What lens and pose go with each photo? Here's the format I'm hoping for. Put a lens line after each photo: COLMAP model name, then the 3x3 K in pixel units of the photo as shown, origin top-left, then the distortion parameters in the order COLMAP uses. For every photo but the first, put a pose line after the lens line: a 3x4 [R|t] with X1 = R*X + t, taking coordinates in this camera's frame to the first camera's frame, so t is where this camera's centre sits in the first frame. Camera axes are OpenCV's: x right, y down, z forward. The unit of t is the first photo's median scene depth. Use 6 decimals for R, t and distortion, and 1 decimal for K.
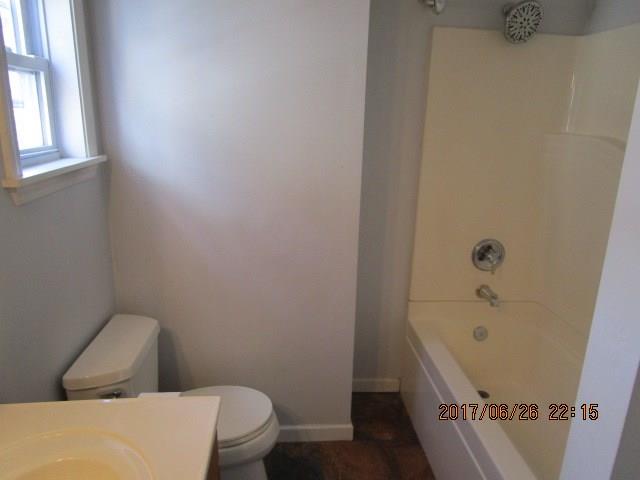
lens RADIAL K [[464.7, 0, 320.0], [0, 464.7, 240.0], [0, 0, 1]] dist [0.000007, -0.000349]
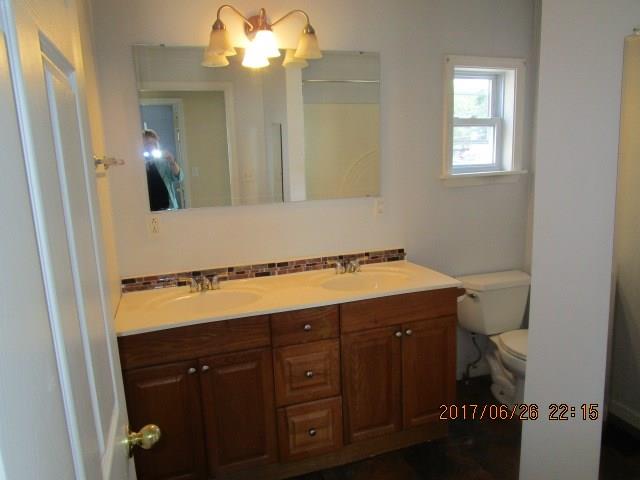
lens RADIAL K [[464.7, 0, 320.0], [0, 464.7, 240.0], [0, 0, 1]] dist [0.000007, -0.000349]
pose [[0.243728, 0.149079, -0.958317, 1.076533], [-0.217653, 0.971319, 0.095746, 0.068982], [0.945105, 0.185245, 0.269185, -0.097061]]
